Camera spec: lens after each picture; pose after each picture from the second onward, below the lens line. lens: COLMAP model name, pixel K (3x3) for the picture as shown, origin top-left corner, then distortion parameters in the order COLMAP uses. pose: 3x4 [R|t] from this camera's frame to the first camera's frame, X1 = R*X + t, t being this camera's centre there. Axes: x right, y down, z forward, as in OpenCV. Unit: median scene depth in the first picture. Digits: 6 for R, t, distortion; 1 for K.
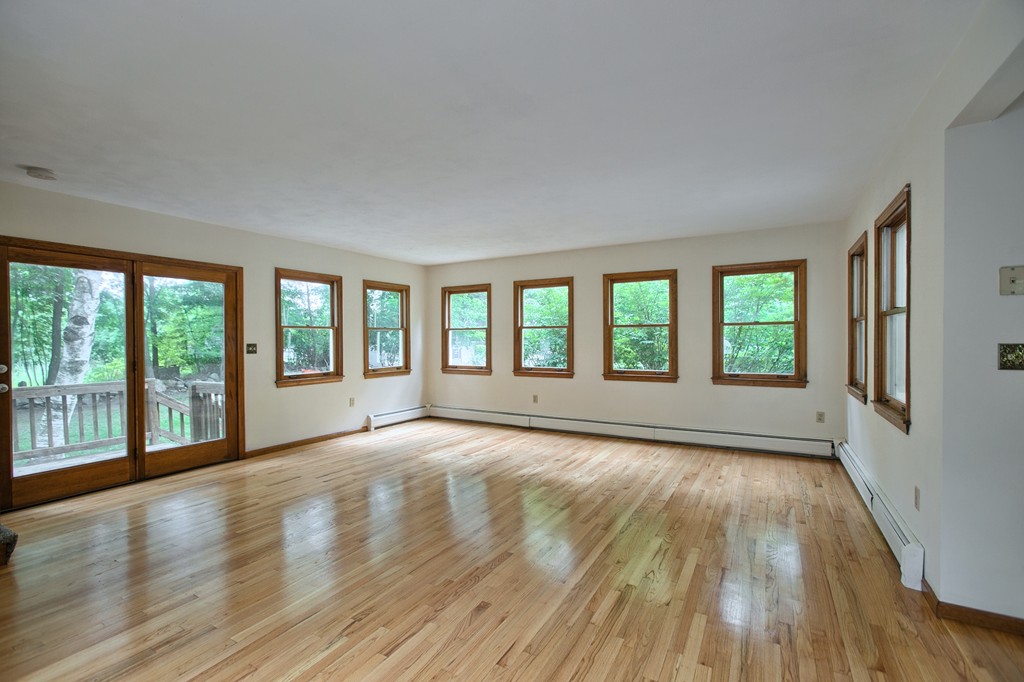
lens RADIAL K [[456.4, 0, 511.5], [0, 456.4, 342.1], [0, 0, 1]] dist [-0.004688, 0.001373]
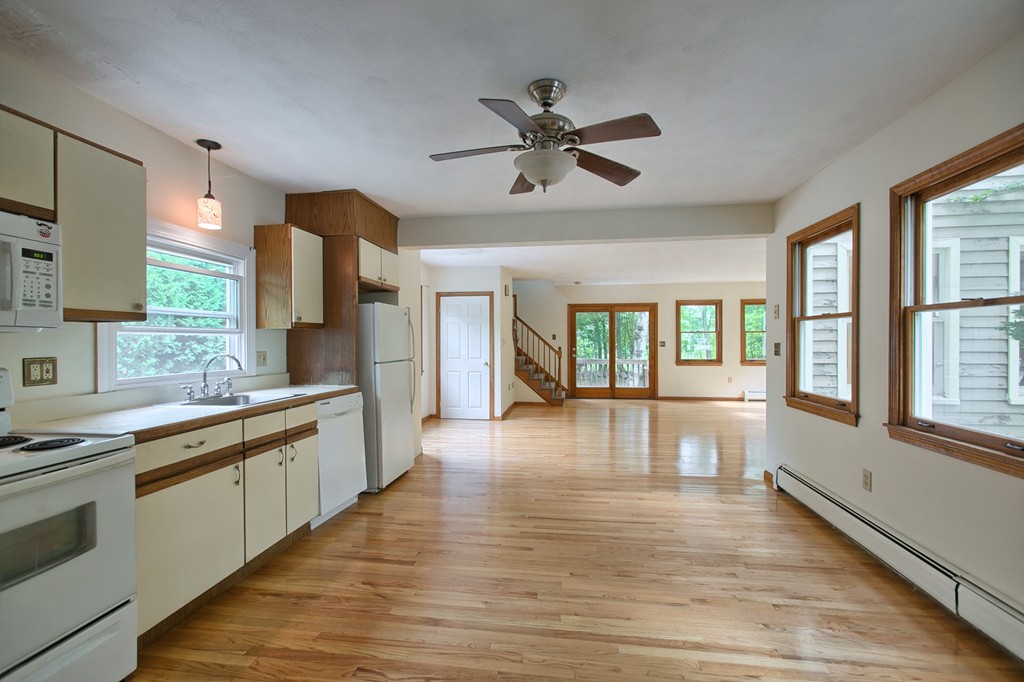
lens RADIAL K [[456.4, 0, 503.1], [0, 456.4, 343.3], [0, 0, 1]] dist [-0.004688, 0.001373]
pose [[0.361945, 0.009732, -0.932148, 0.988005], [-0.005549, 0.999950, 0.008285, -0.001139], [0.932183, 0.002173, 0.361981, -0.334400]]
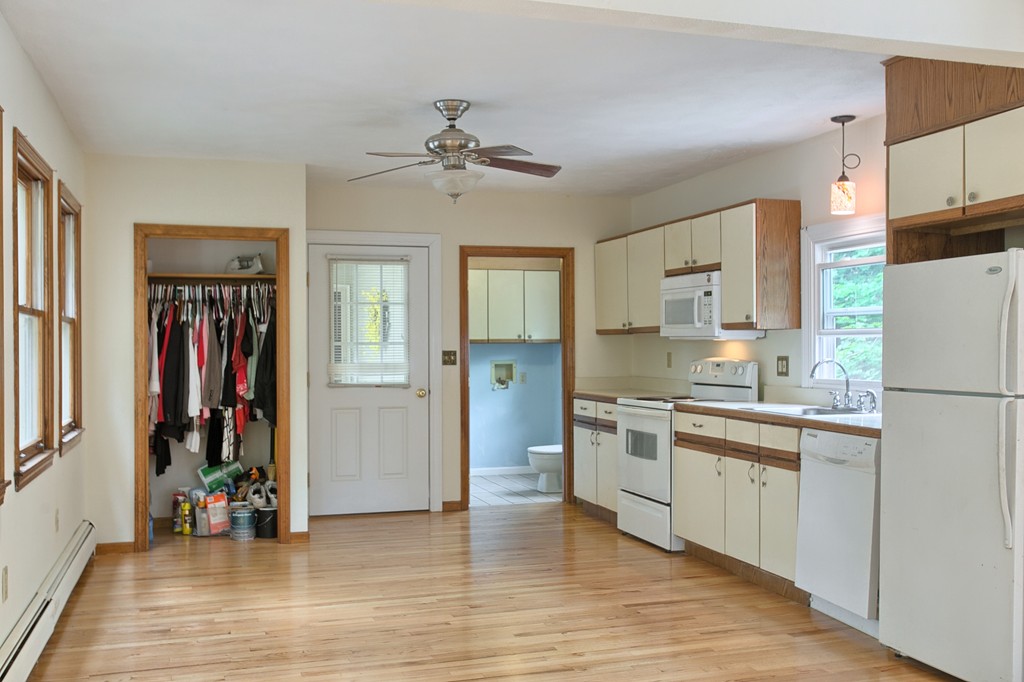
lens RADIAL K [[975.8, 0, 518.3], [0, 975.8, 347.1], [0, 0, 1]] dist [0.007509, 0.000000]
pose [[-0.744825, 0.008949, 0.667200, -0.099912], [0.014101, 0.999898, 0.002331, -0.001314], [-0.667111, 0.011144, -0.744875, 0.542134]]
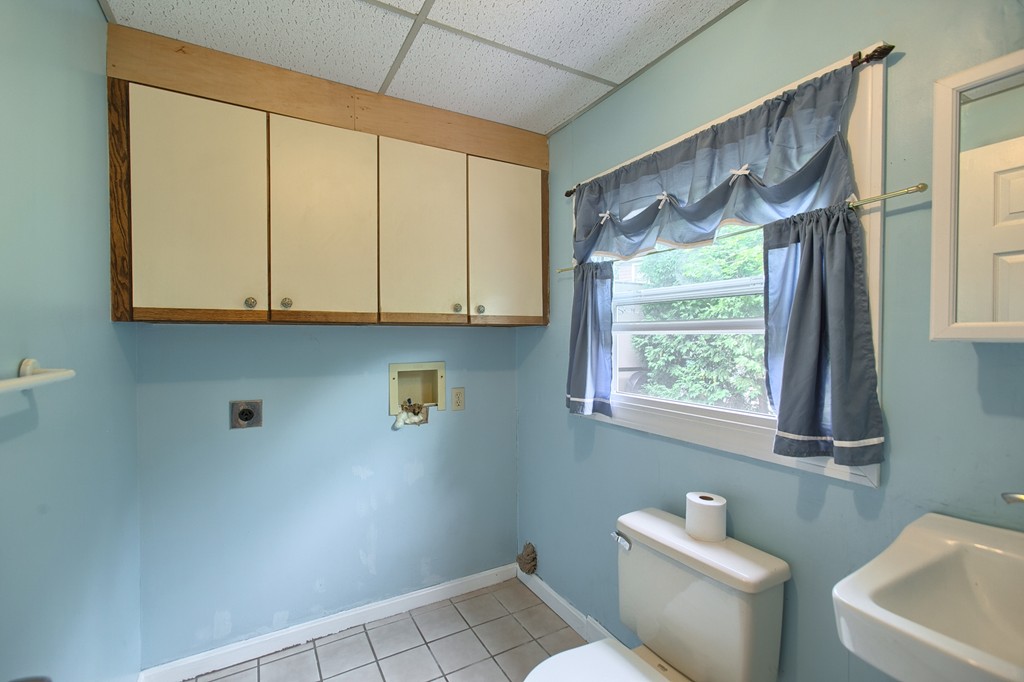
lens RADIAL K [[456.4, 0, 511.9], [0, 456.4, 343.7], [0, 0, 1]] dist [-0.004688, 0.001373]
pose [[-0.860219, 0.007156, 0.509875, 0.982665], [0.013256, 0.999877, 0.008332, 0.009344], [-0.509753, 0.013926, -0.860208, -0.625557]]
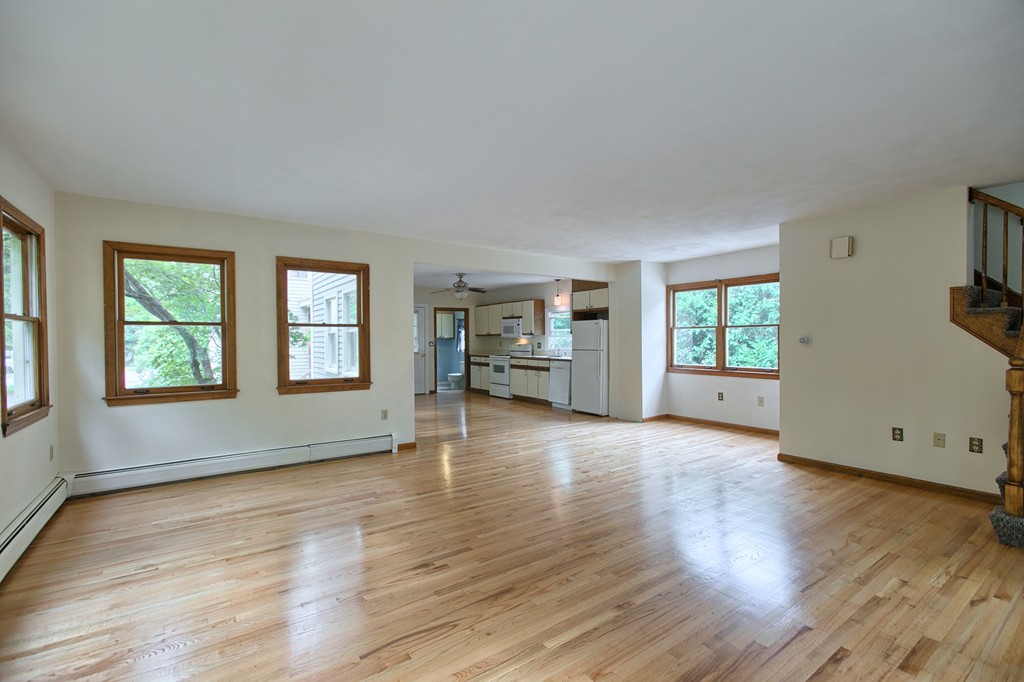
lens RADIAL K [[456.4, 0, 508.7], [0, 456.4, 343.1], [0, 0, 1]] dist [-0.004688, 0.001373]
pose [[-0.904219, 0.007638, 0.427001, -0.272281], [0.014234, 0.999824, 0.012257, -0.007412], [-0.426832, 0.017161, -0.904168, 1.292283]]
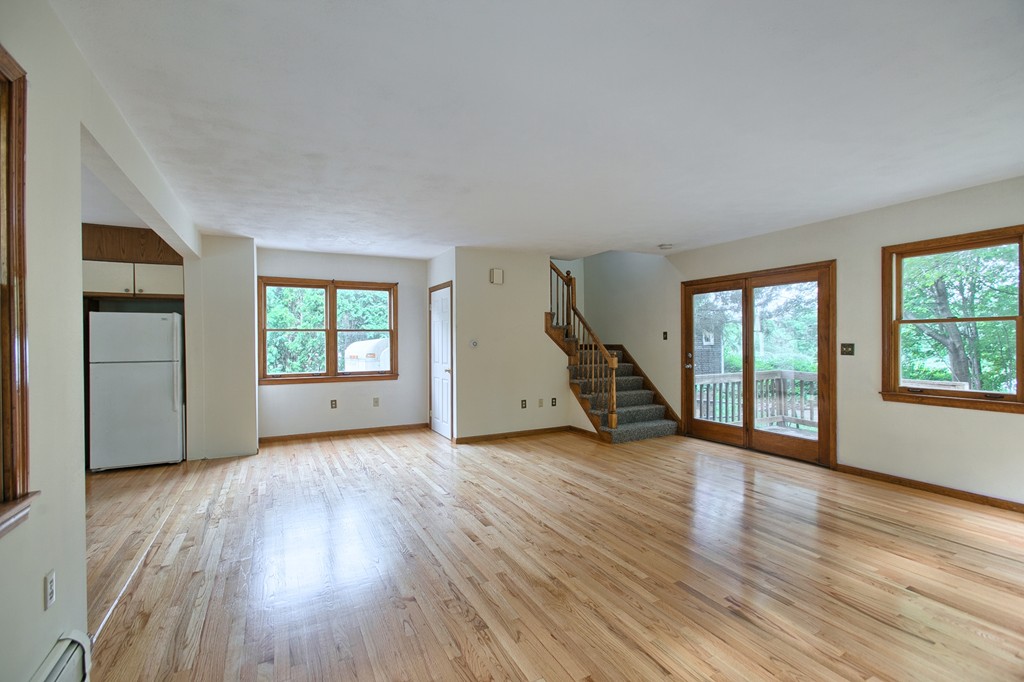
lens RADIAL K [[456.4, 0, 505.0], [0, 456.4, 344.2], [0, 0, 1]] dist [-0.004688, 0.001373]
pose [[-0.543728, 0.014351, -0.839139, 0.517692], [0.001826, 0.999872, 0.015917, -0.010232], [0.839259, 0.007122, -0.543685, 0.914342]]
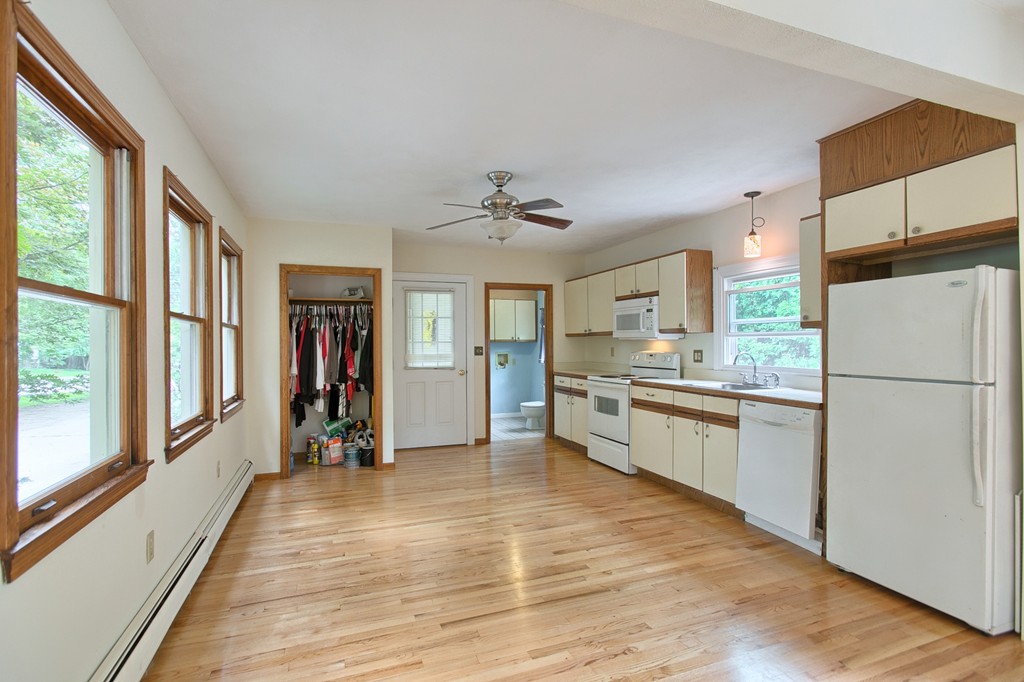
lens RADIAL K [[486.5, 0, 512.8], [0, 486.5, 345.9], [0, 0, 1]] dist [-0.006764, 0.002666]
pose [[-0.776601, 0.007501, 0.629948, 0.143920], [0.015447, 0.999855, 0.007138, -0.002816], [-0.629804, 0.015275, -0.776604, 0.391897]]
